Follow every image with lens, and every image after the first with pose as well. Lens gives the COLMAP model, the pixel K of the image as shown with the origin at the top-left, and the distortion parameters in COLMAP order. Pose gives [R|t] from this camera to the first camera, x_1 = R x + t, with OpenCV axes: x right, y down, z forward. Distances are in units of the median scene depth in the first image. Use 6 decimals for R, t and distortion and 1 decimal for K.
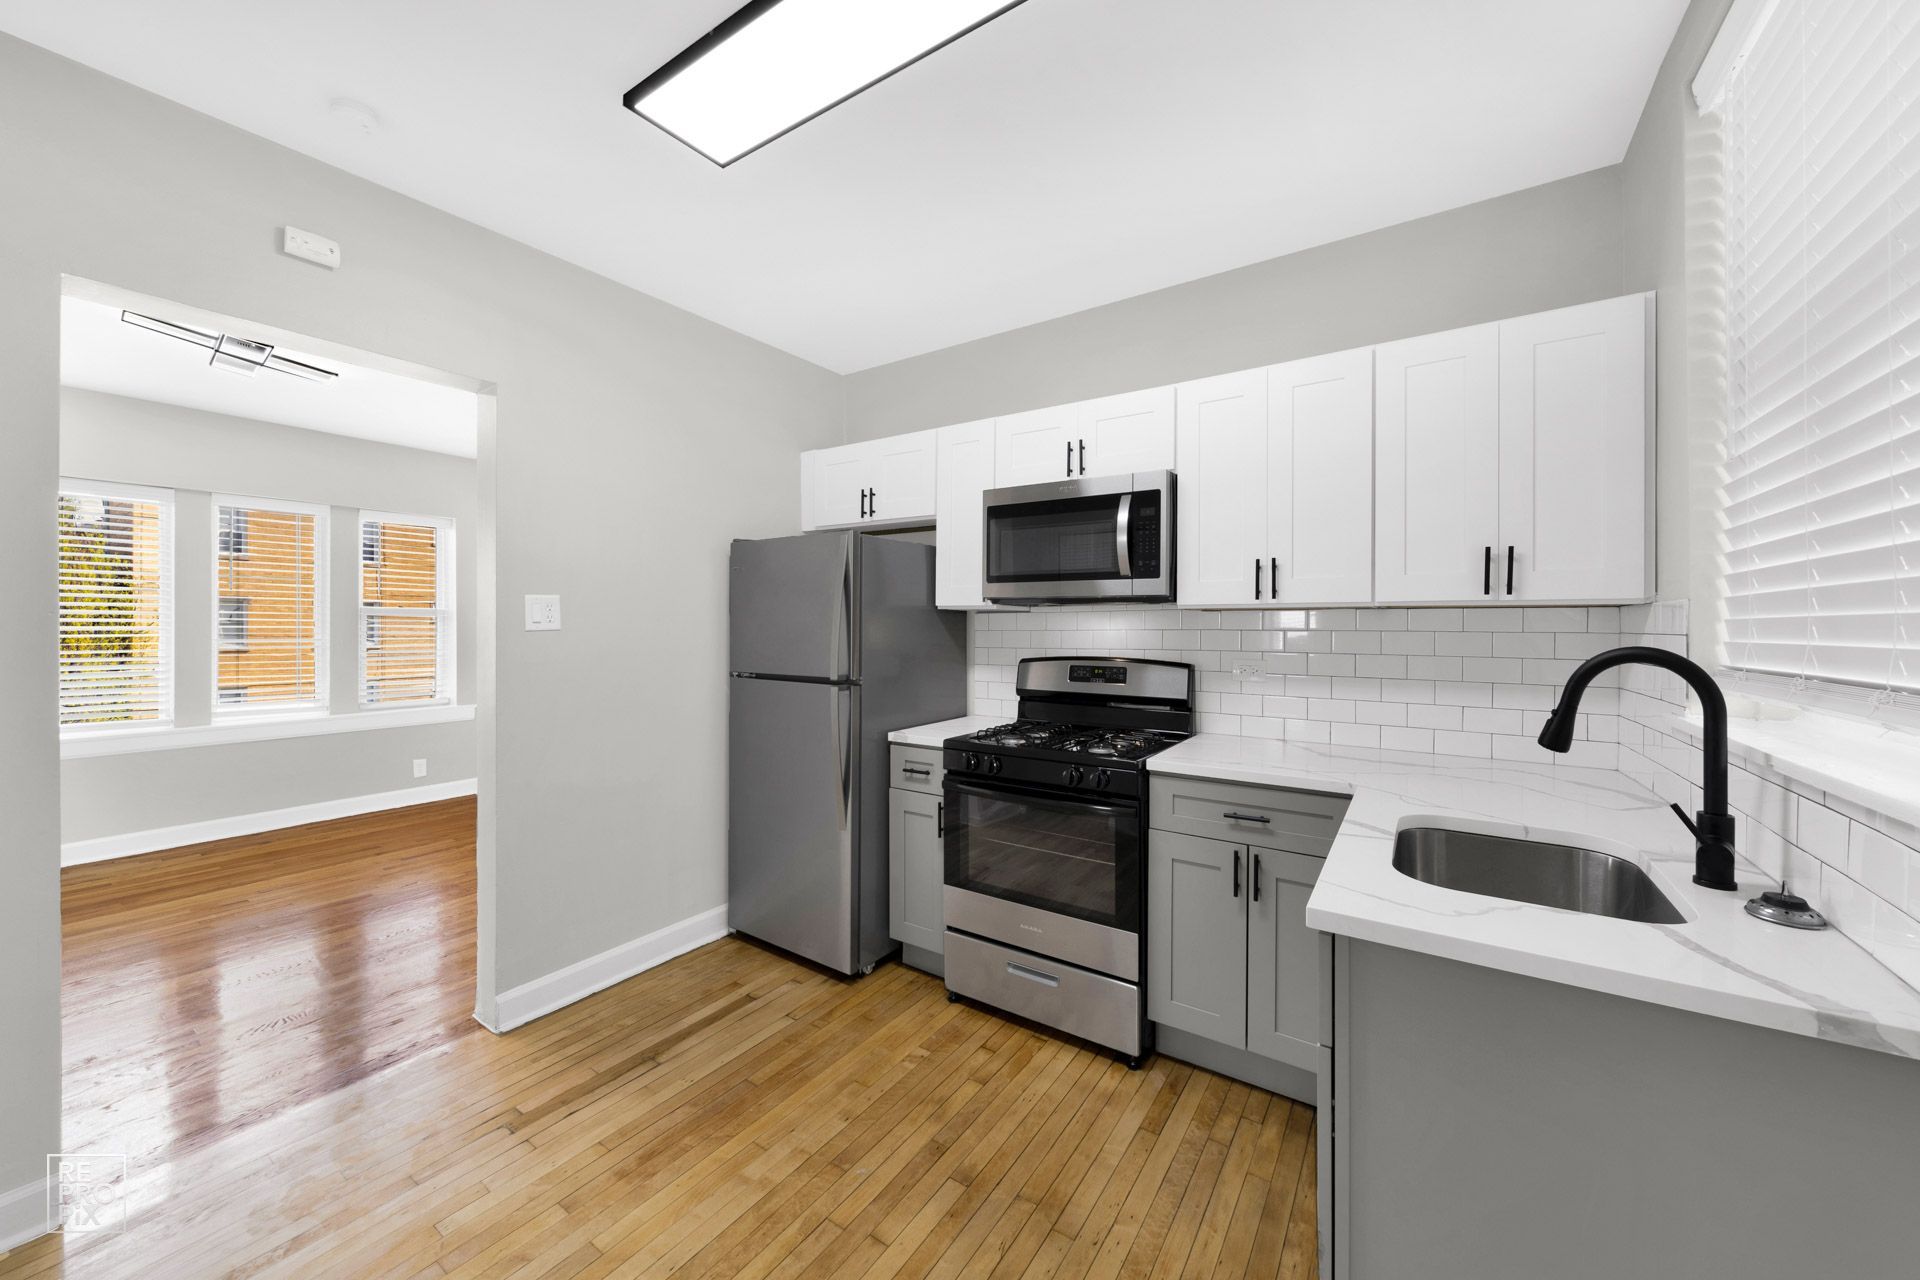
lens RADIAL K [[683.6, 0, 957.7], [0, 683.6, 635.0], [0, 0, 1]] dist [-0.000296, -0.000406]
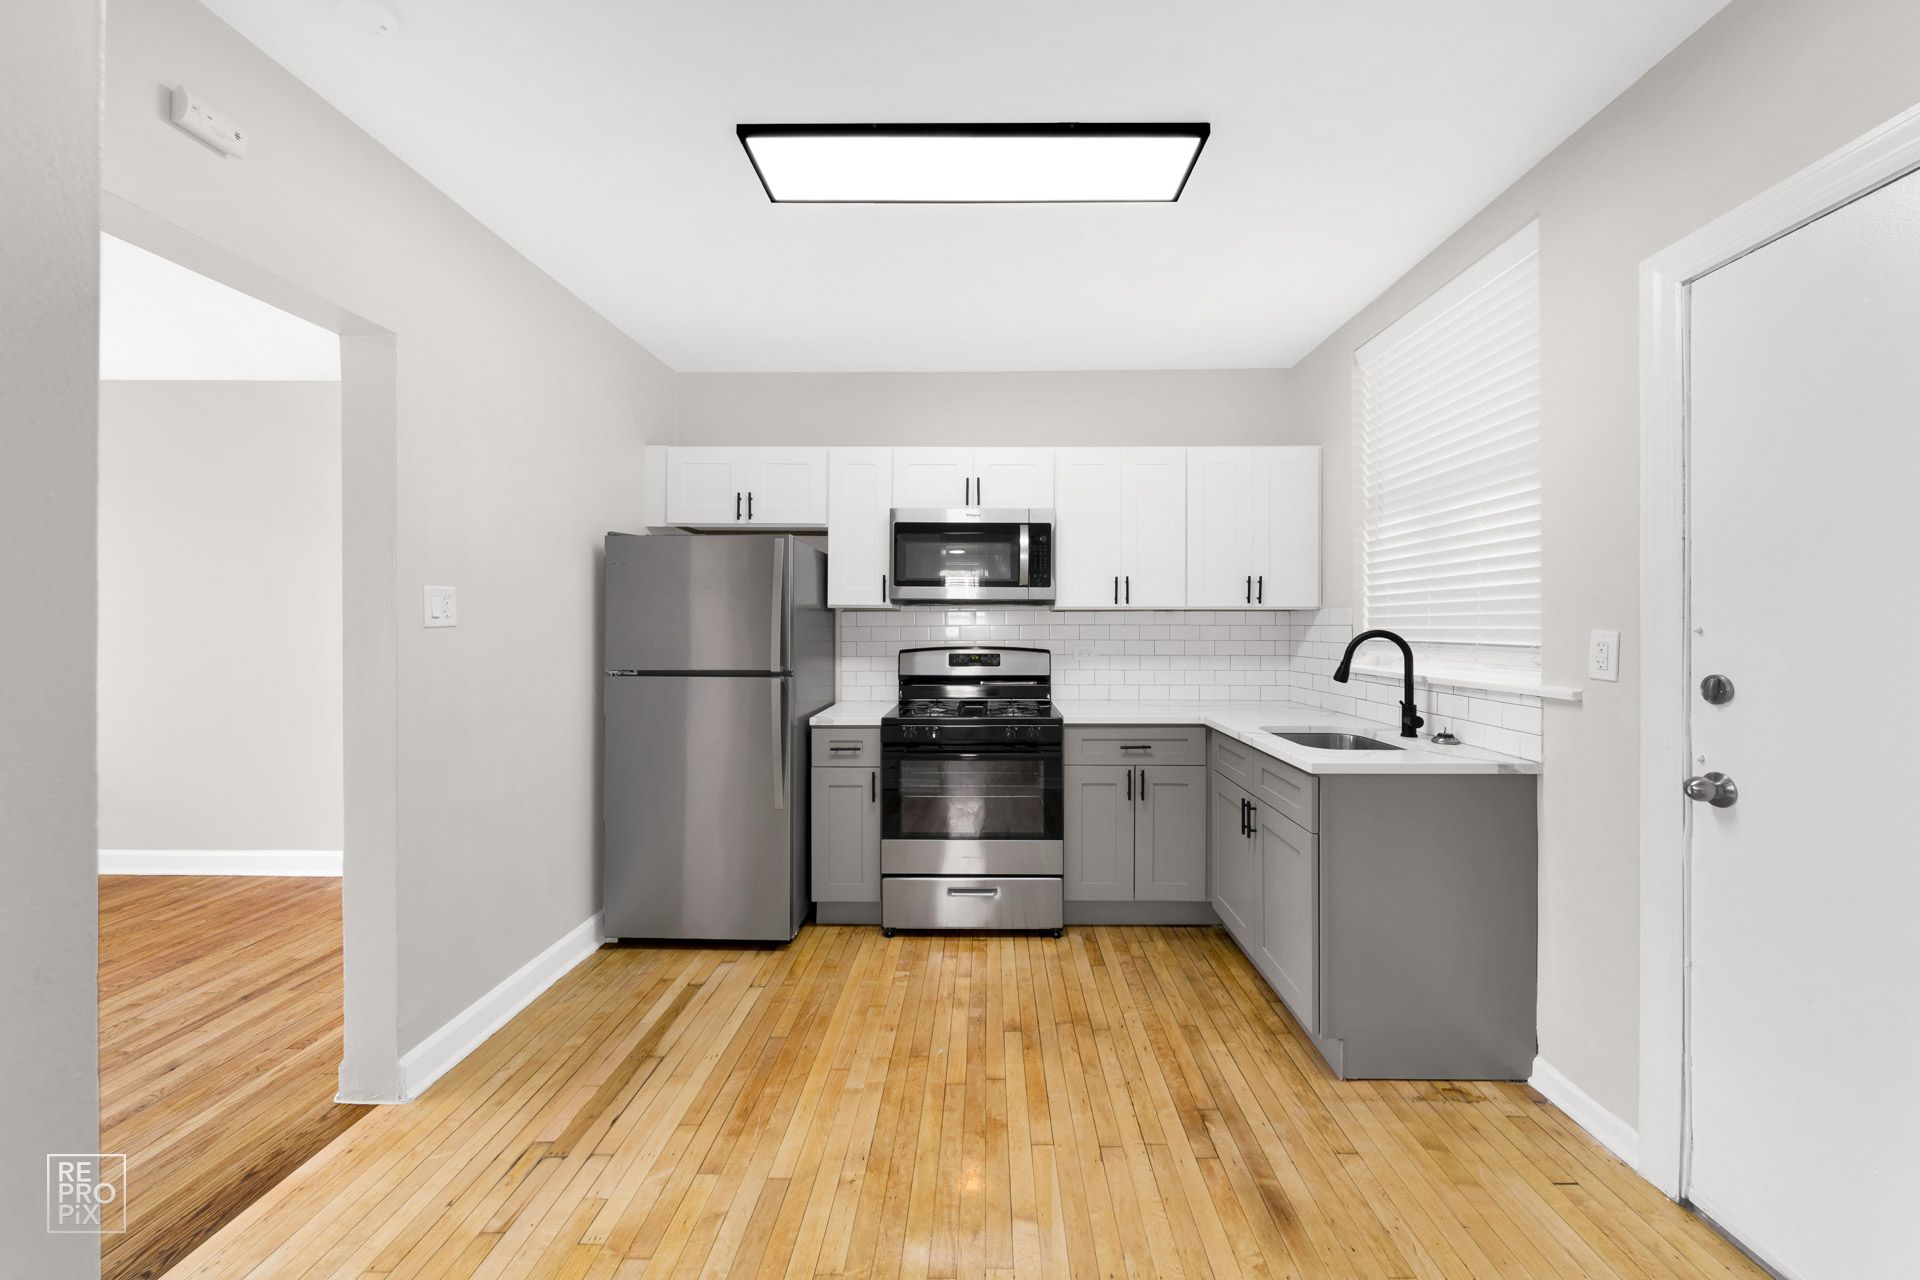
lens RADIAL K [[645.7, 0, 953.7], [0, 645.7, 635.8], [0, 0, 1]] dist [-0.000559, -0.000190]
pose [[0.865447, -0.009942, 0.500902, -0.545721], [0.007835, 0.999949, 0.006310, 0.005495], [-0.500940, -0.001537, 0.865481, -0.035622]]
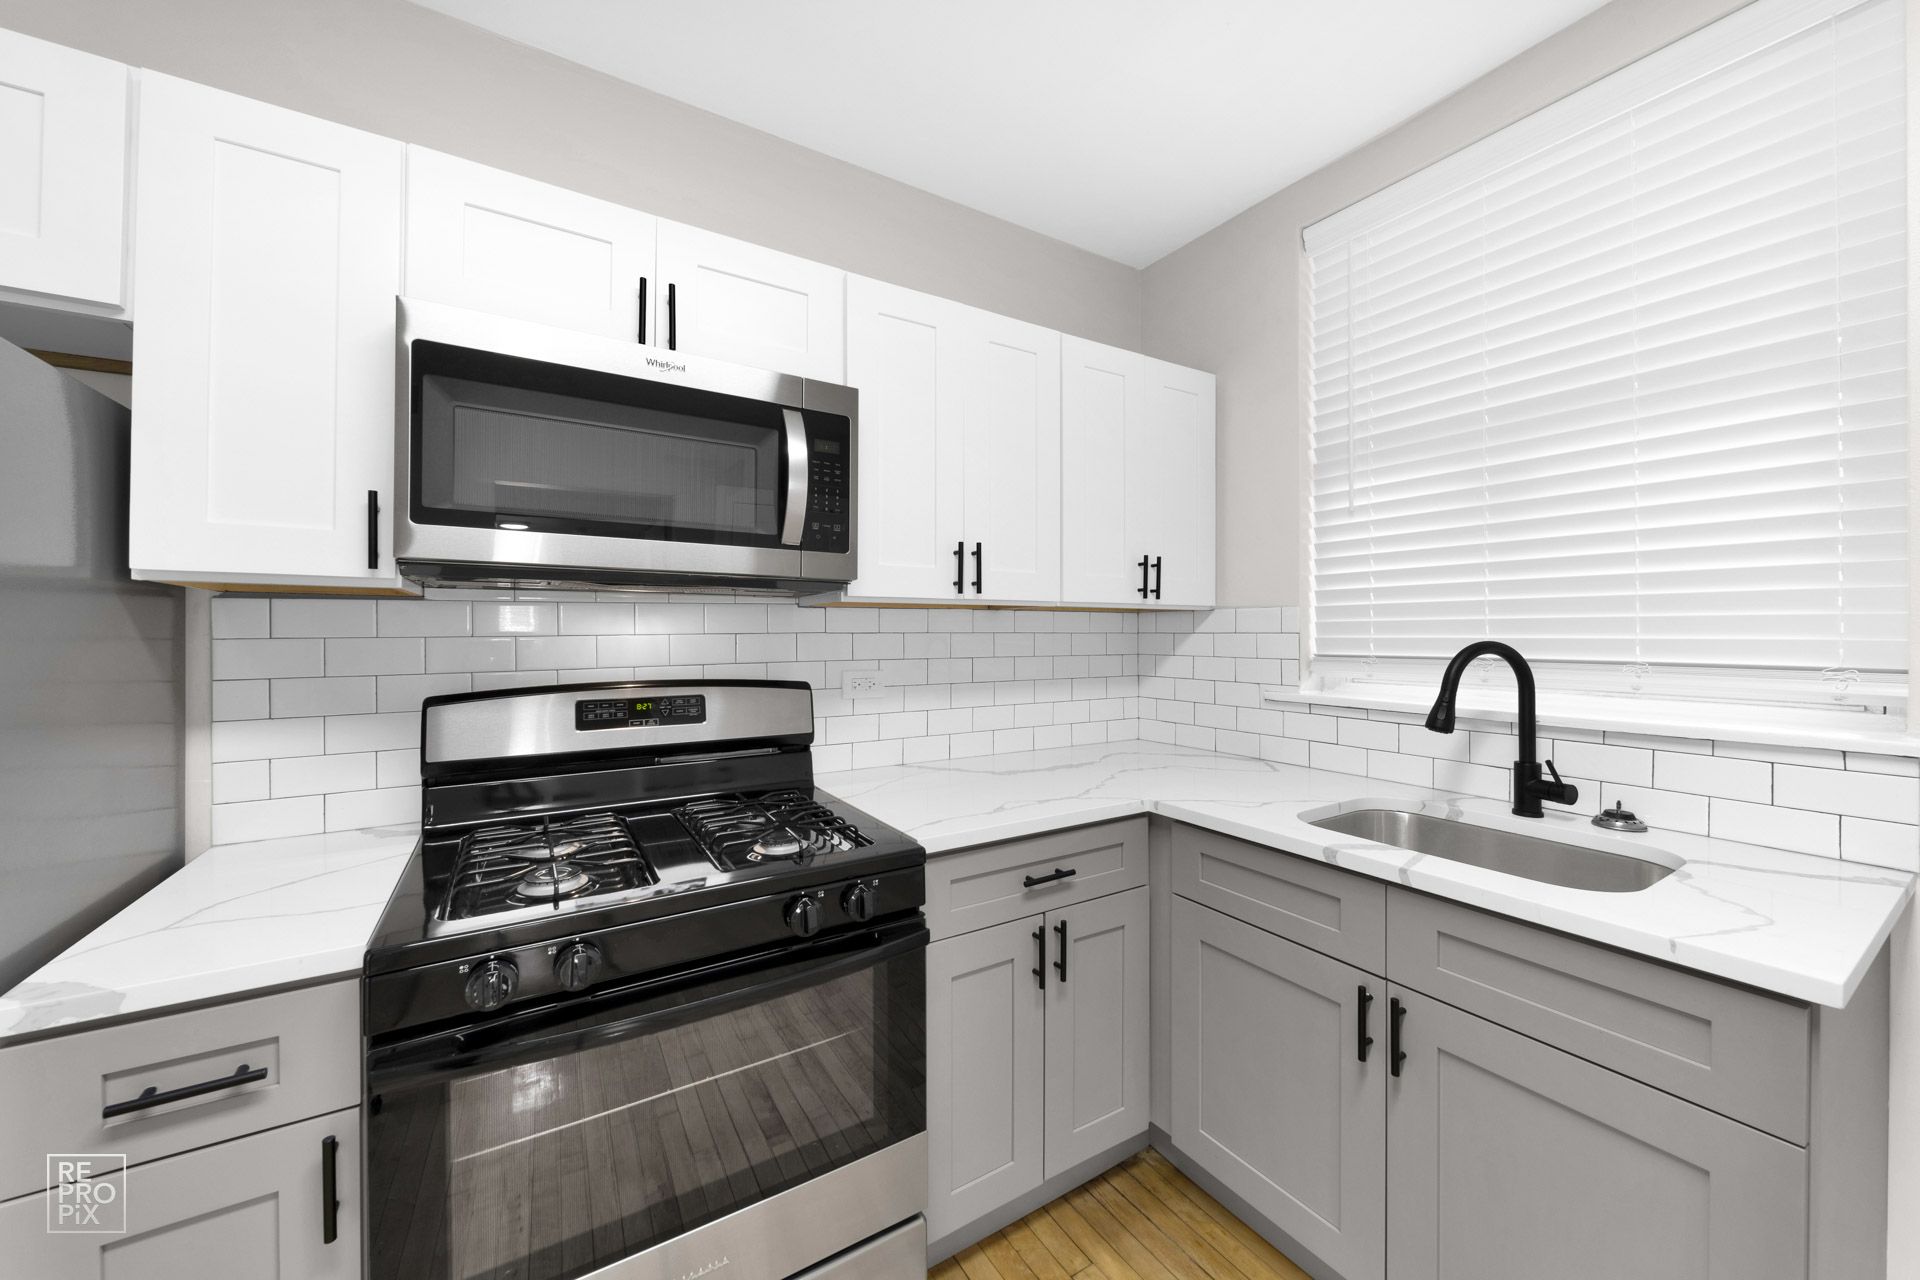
lens RADIAL K [[645.7, 0, 953.0], [0, 645.7, 632.1], [0, 0, 1]] dist [-0.000559, -0.000190]
pose [[0.399911, -0.003784, 0.916546, -0.235935], [0.013746, 0.999904, -0.001870, -0.005841], [-0.916451, 0.013346, 0.399925, 0.679858]]
